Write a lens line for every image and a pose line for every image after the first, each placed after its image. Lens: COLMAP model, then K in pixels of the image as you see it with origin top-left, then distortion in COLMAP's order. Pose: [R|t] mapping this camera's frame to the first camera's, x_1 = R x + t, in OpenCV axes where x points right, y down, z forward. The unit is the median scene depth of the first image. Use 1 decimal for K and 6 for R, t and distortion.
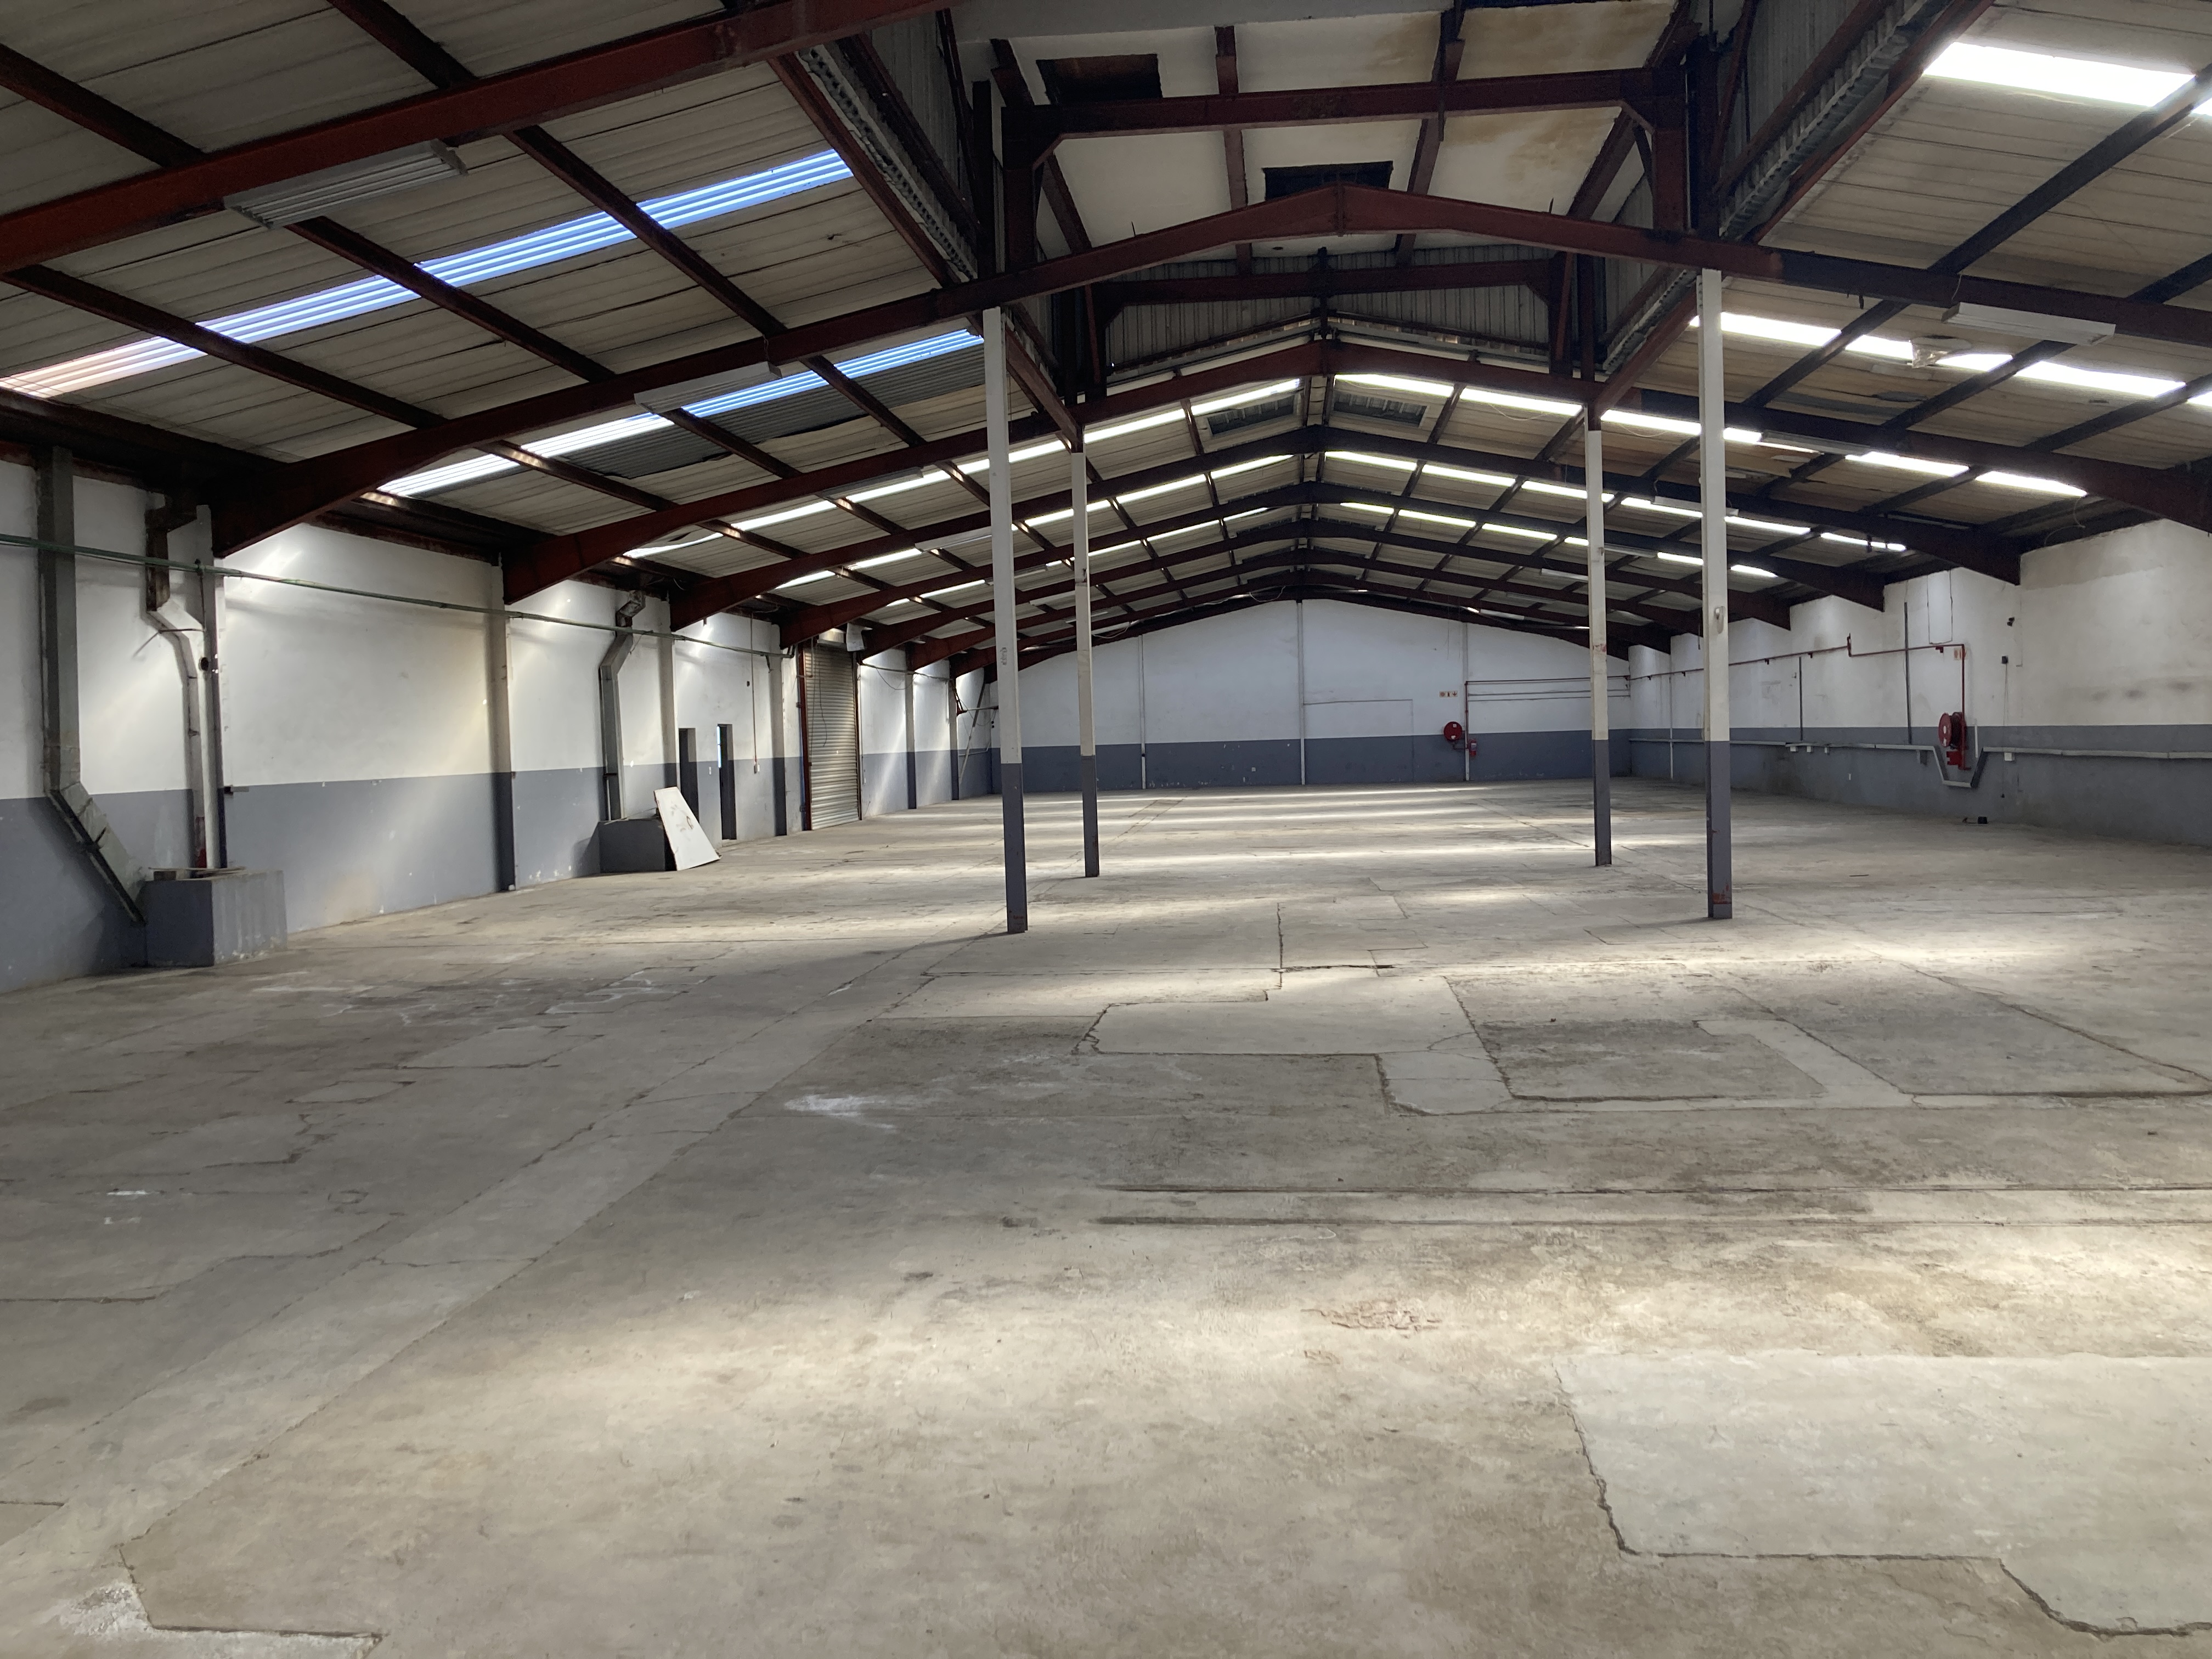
lens RADIAL K [[1772.7, 0, 1123.5], [0, 1772.7, 840.4], [0, 0, 1]] dist [0.034008, -0.052226]
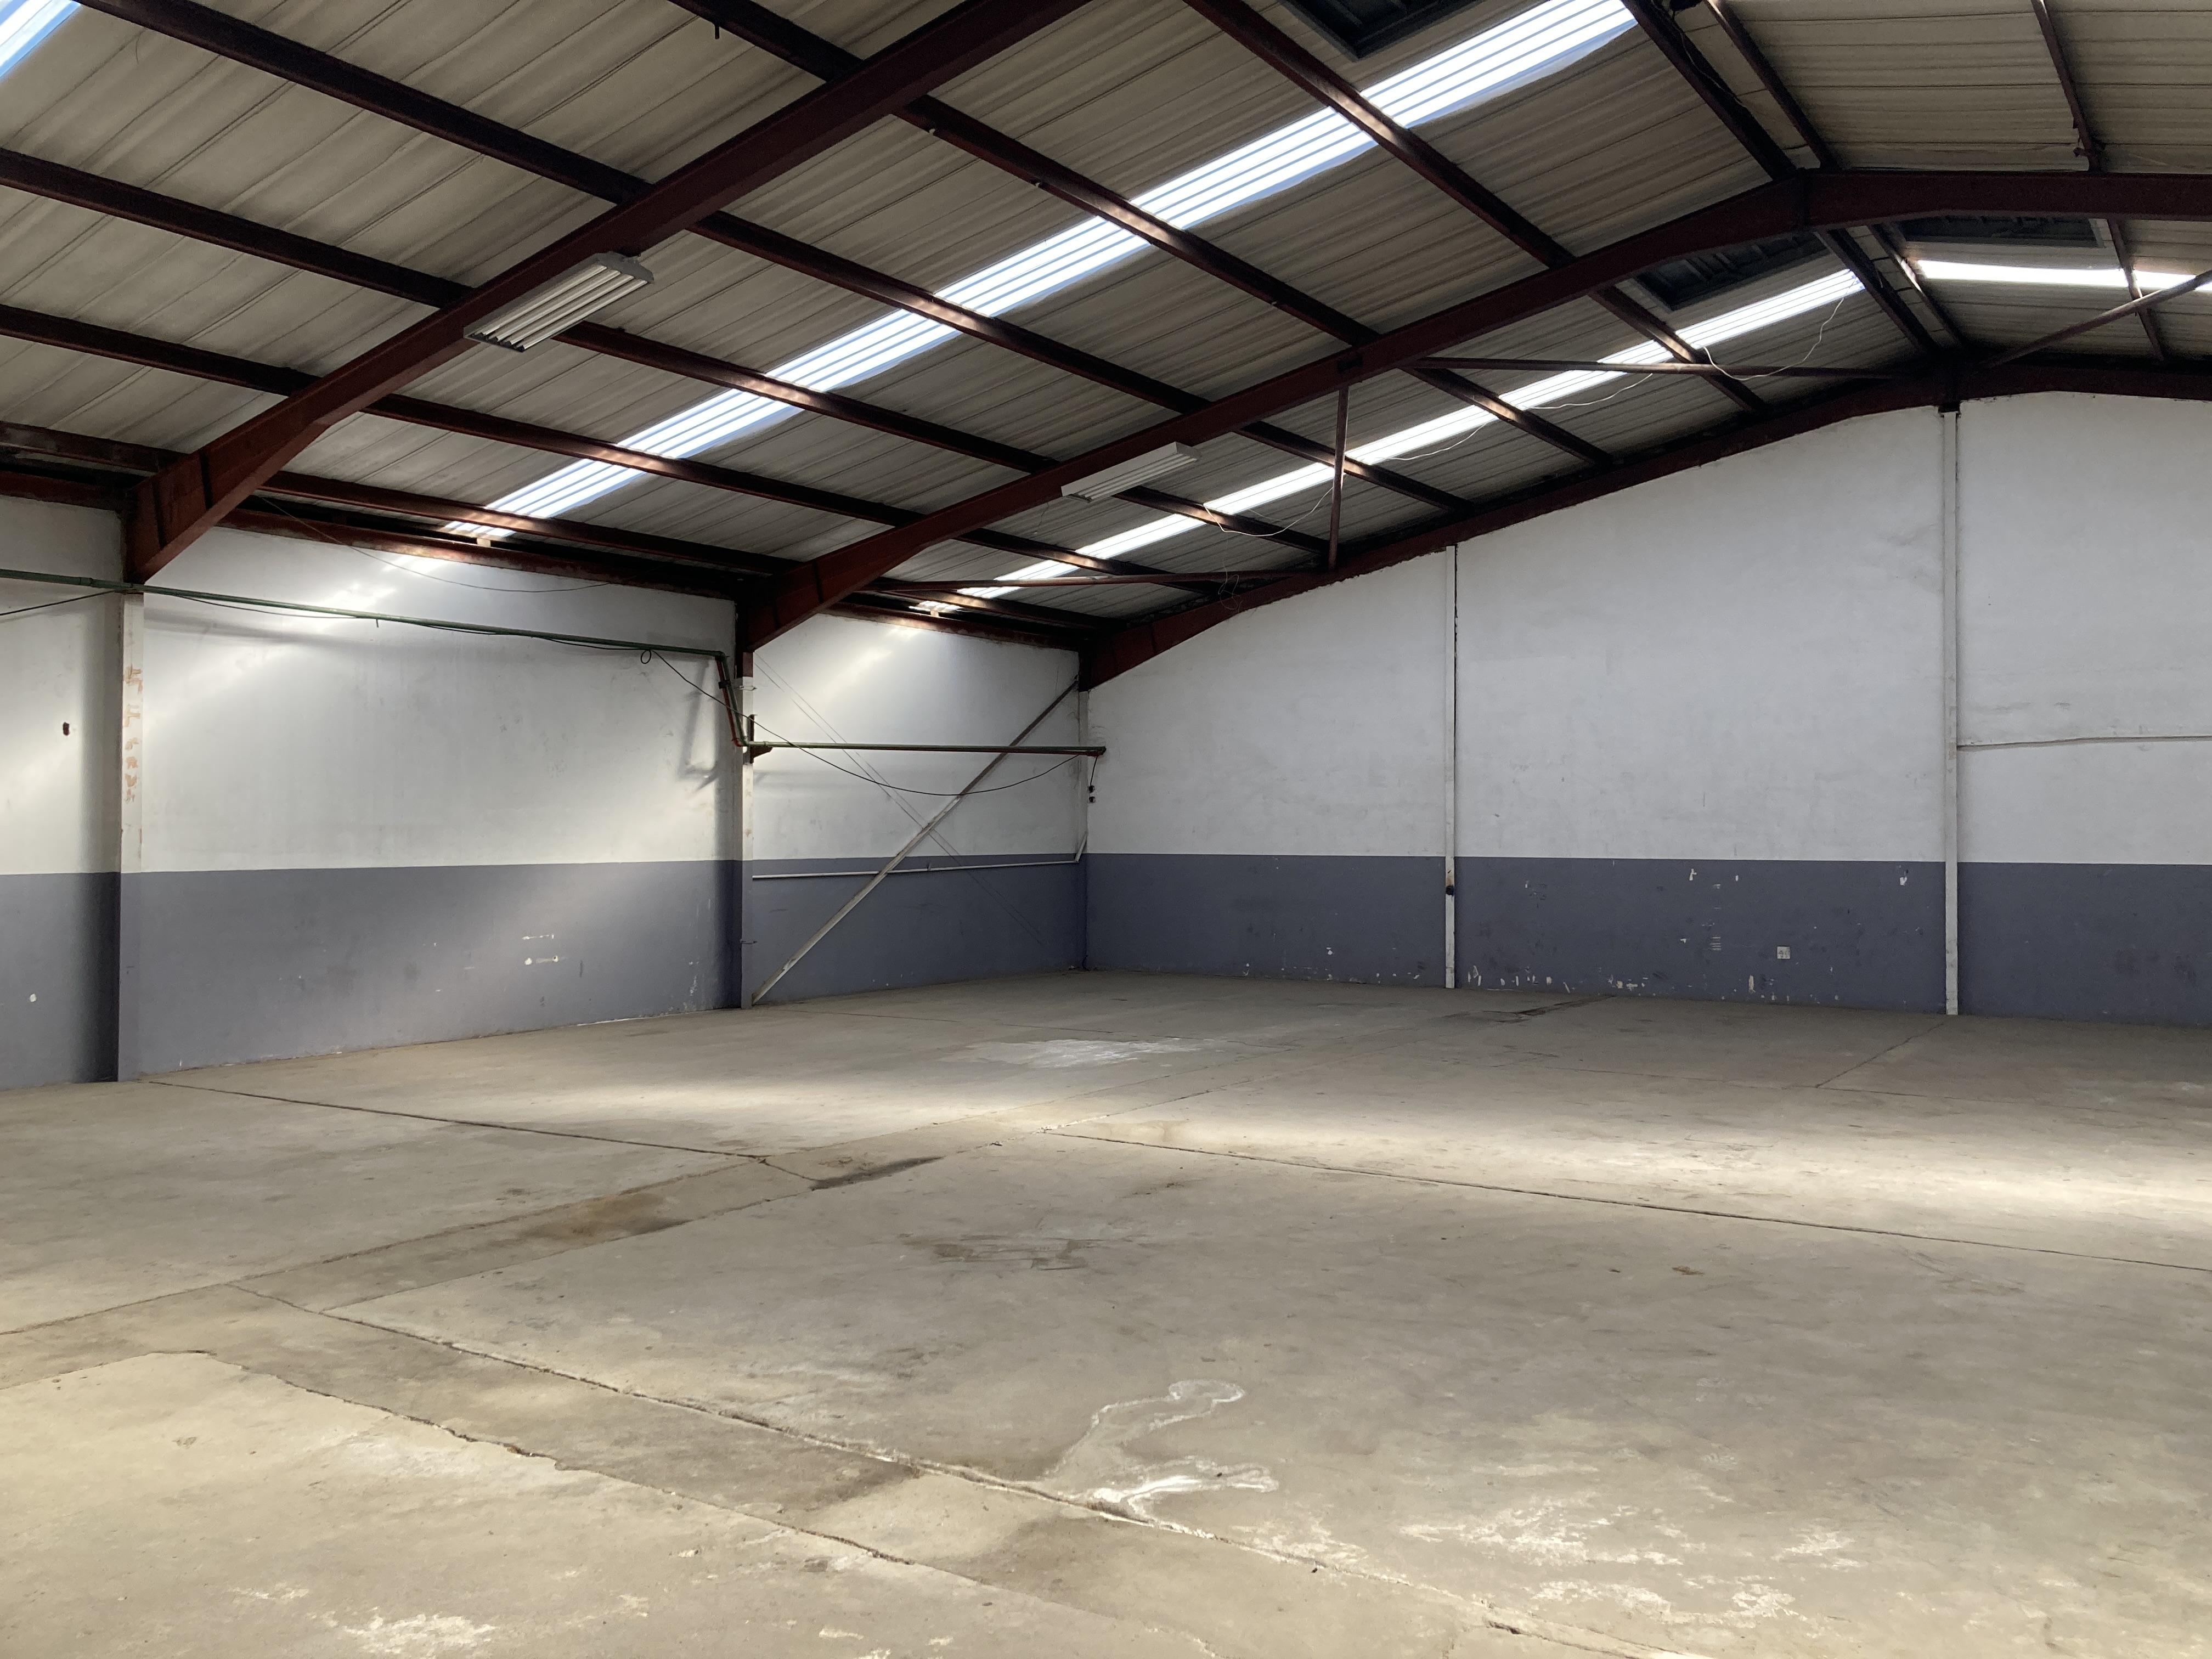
lens RADIAL K [[1772.7, 0, 1122.6], [0, 1772.7, 833.1], [0, 0, 1]] dist [0.034008, -0.052226]
pose [[0.881252, 0.024668, -0.472003, 0.093865], [-0.055624, 0.997110, -0.051741, -0.030423], [0.469363, 0.071851, 0.880077, 0.523784]]
